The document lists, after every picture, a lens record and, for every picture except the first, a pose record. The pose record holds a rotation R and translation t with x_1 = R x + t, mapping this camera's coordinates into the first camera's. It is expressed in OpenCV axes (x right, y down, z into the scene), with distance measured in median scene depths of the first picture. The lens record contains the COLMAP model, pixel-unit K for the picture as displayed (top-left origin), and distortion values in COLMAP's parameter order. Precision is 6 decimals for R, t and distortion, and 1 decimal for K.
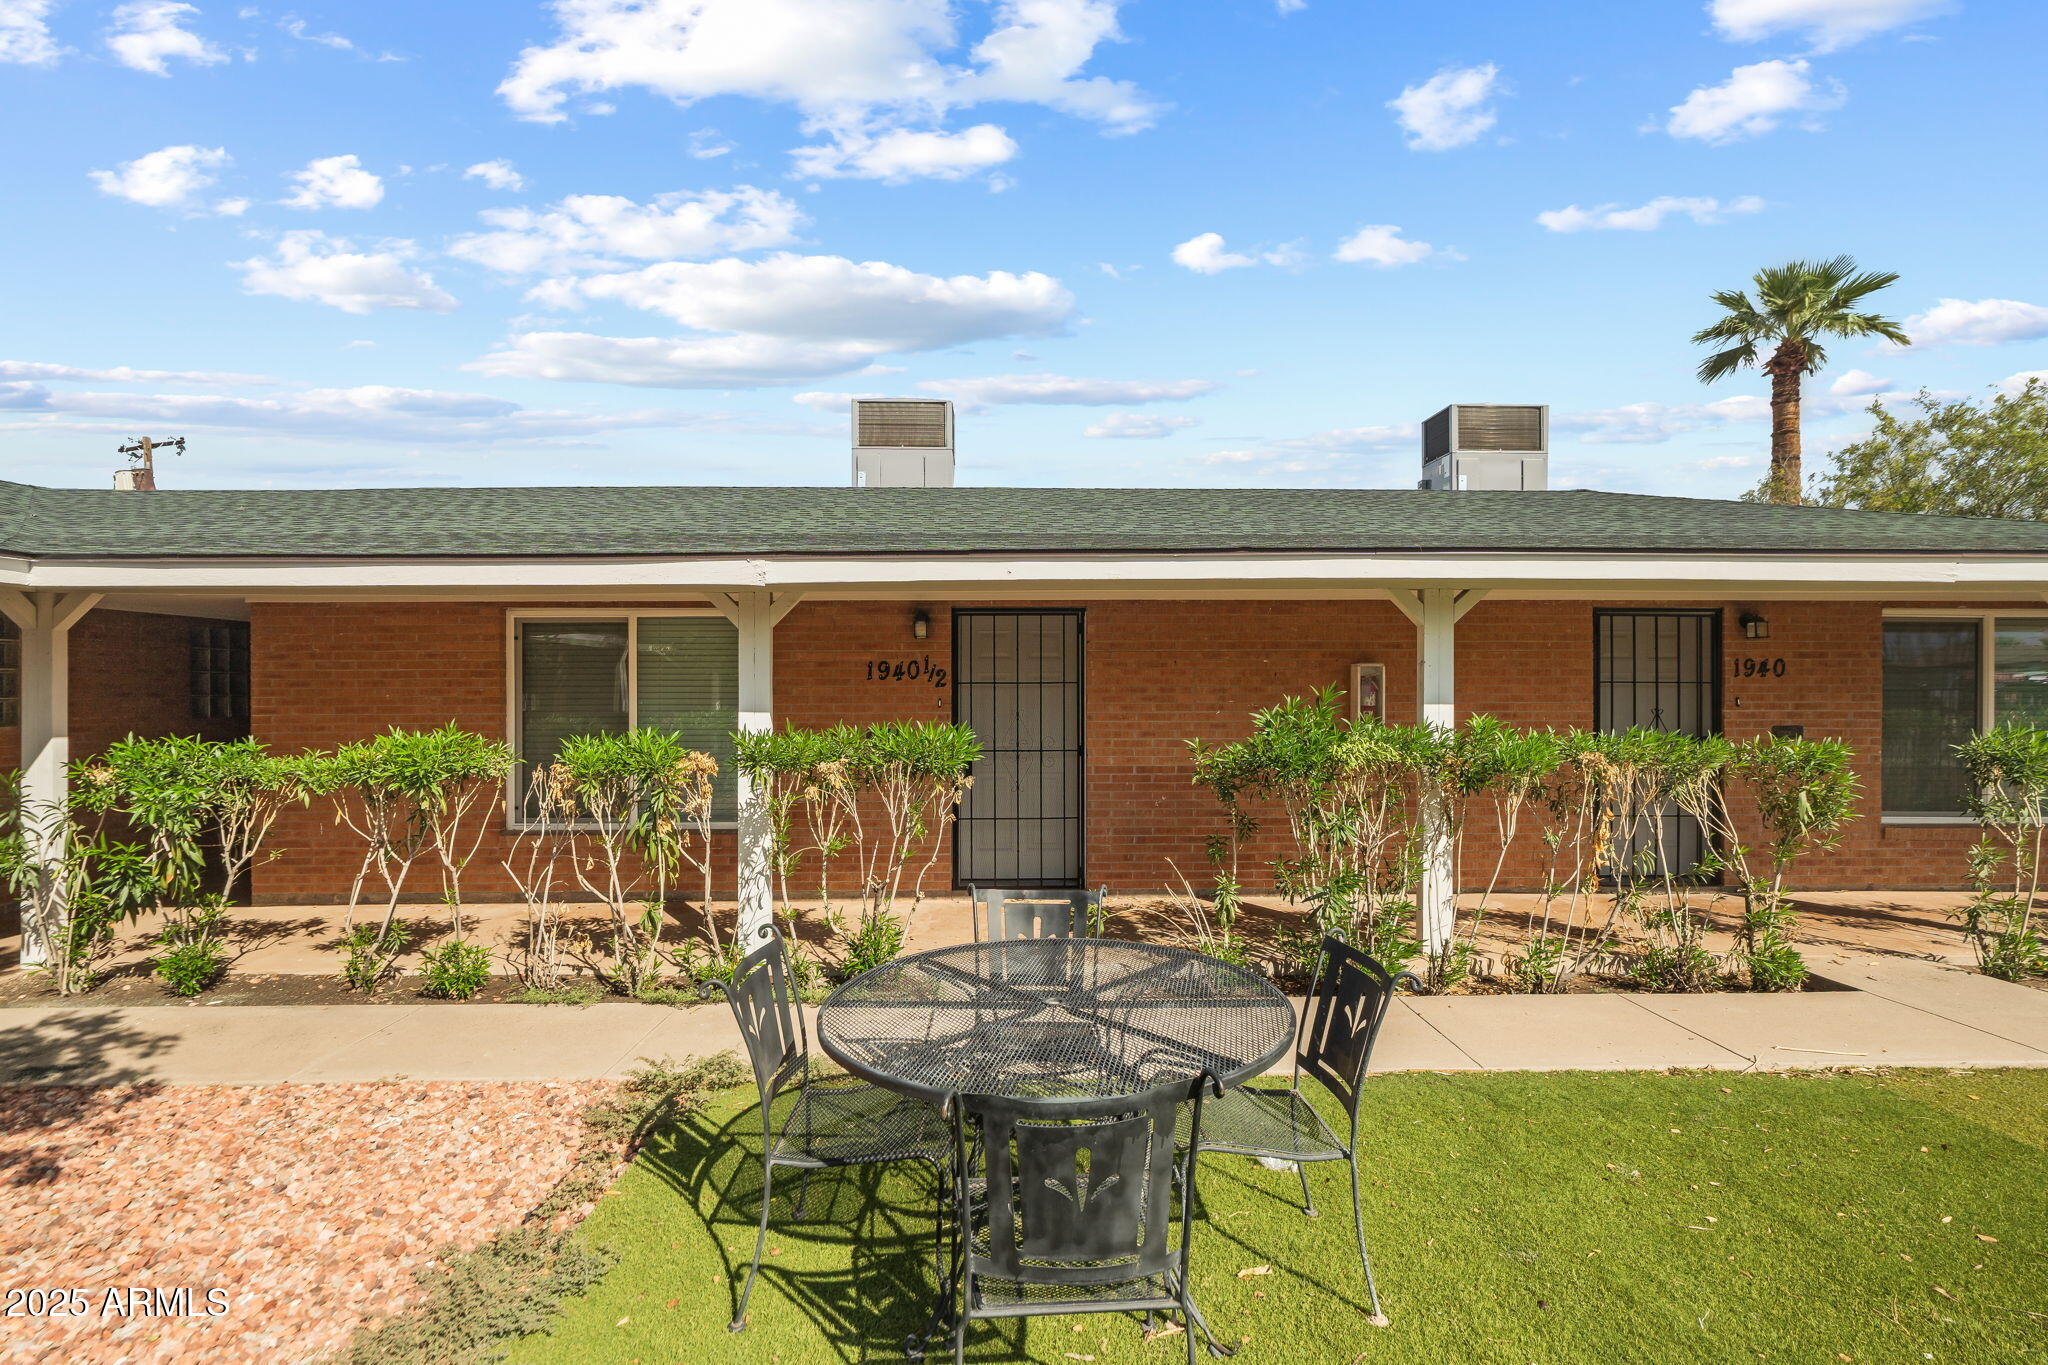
lens RADIAL K [[937.7, 0, 1013.8], [0, 937.7, 702.6], [0, 0, 1]] dist [-0.001077, 0.000326]
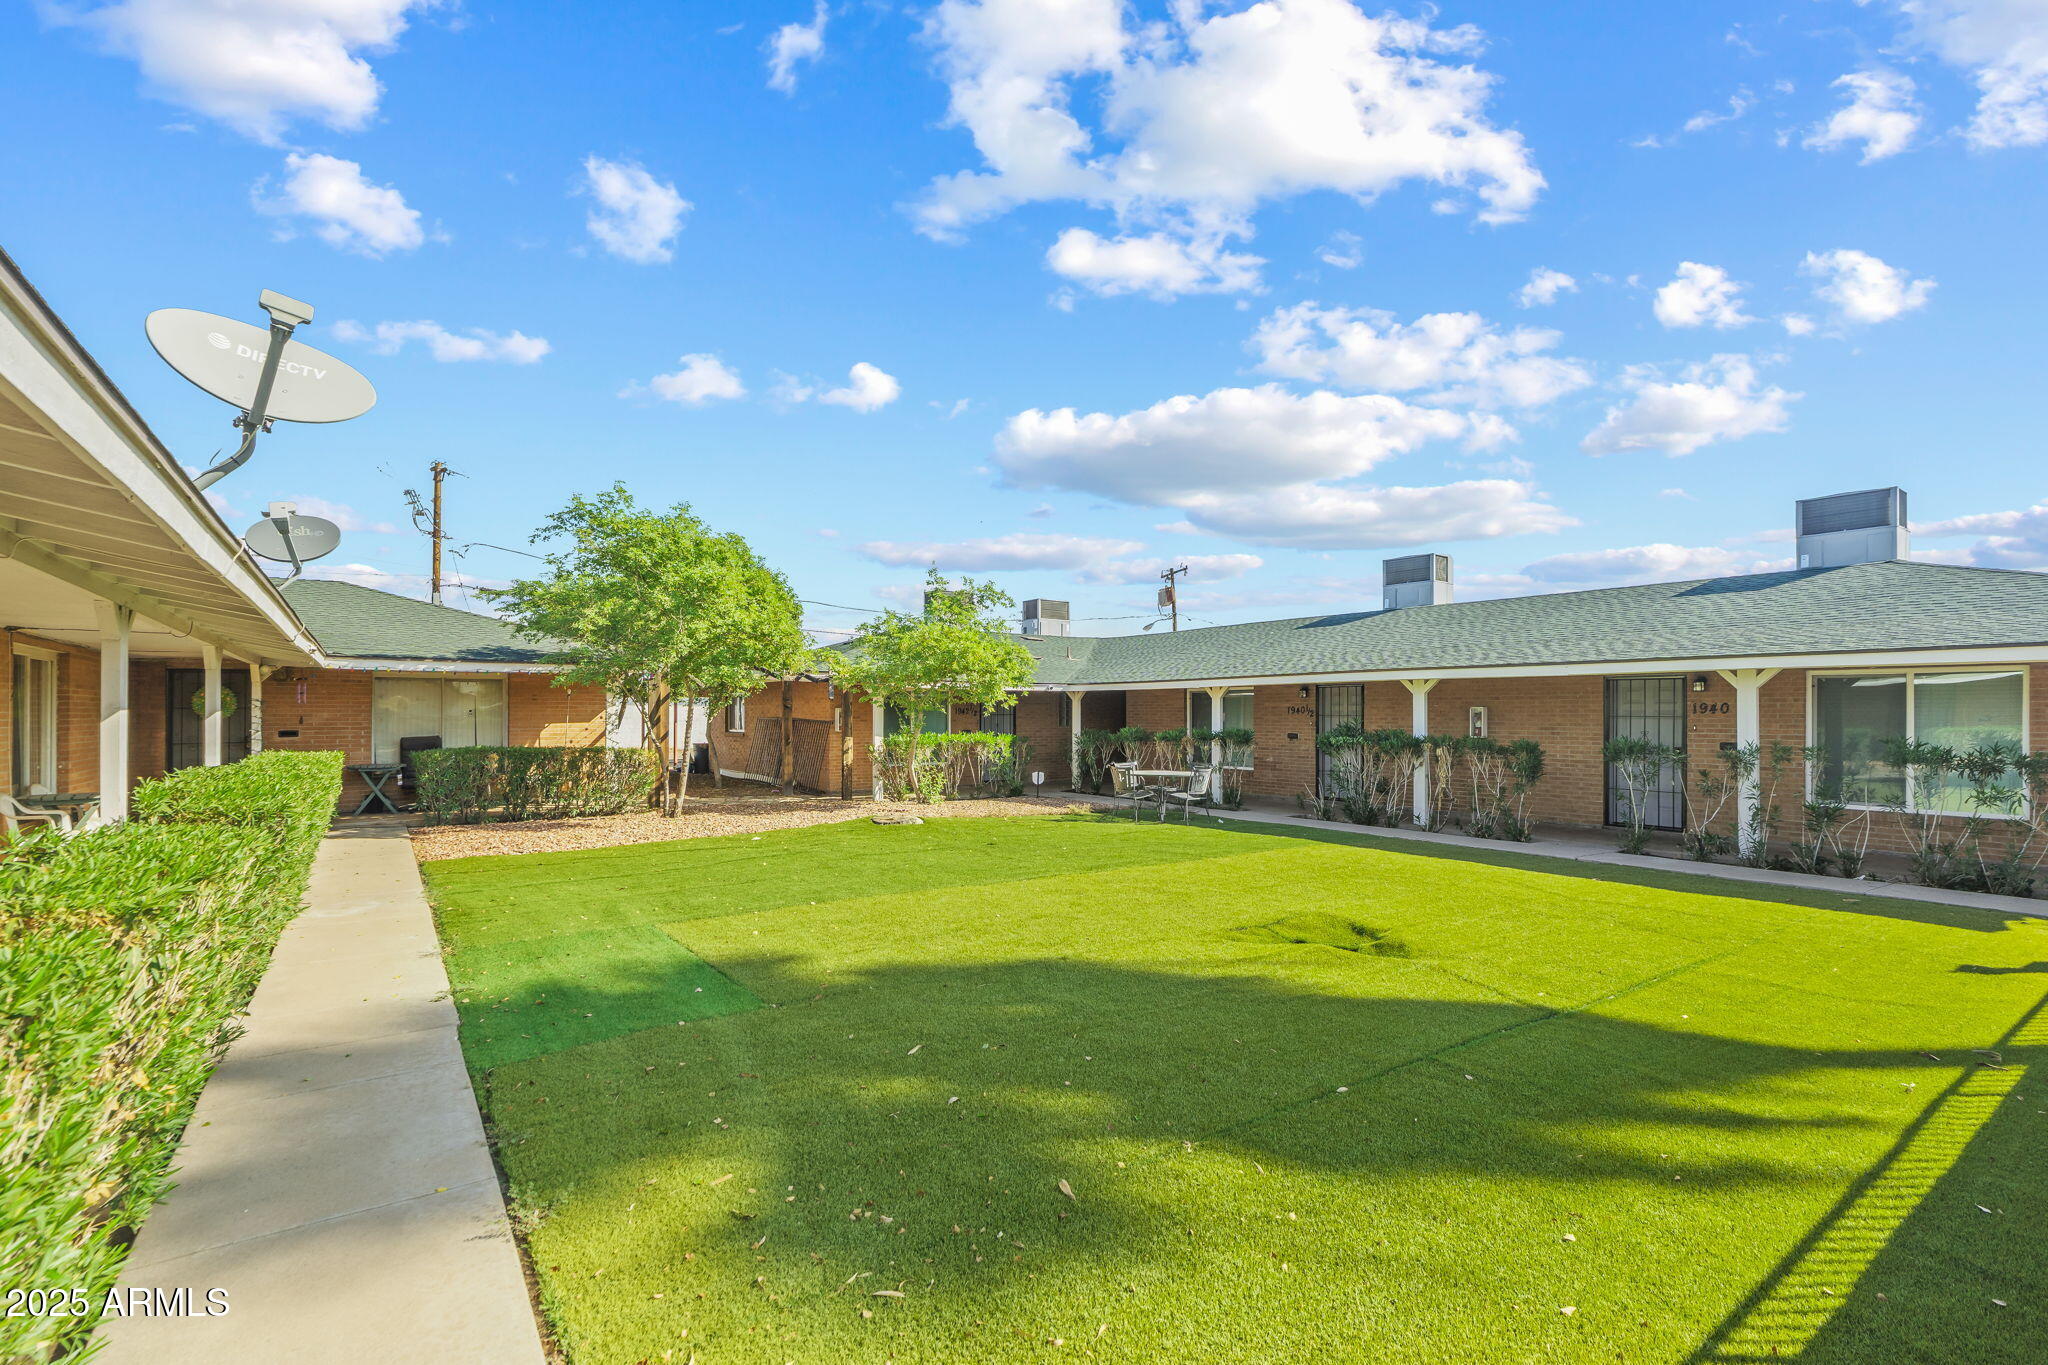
lens RADIAL K [[937.7, 0, 1013.8], [0, 937.7, 702.6], [0, 0, 1]] dist [-0.001077, 0.000326]
pose [[0.579789, -0.010462, -0.814700, 1.445717], [-0.018632, 0.999486, -0.026094, 0.020108], [0.814554, 0.030308, 0.579295, -1.008480]]
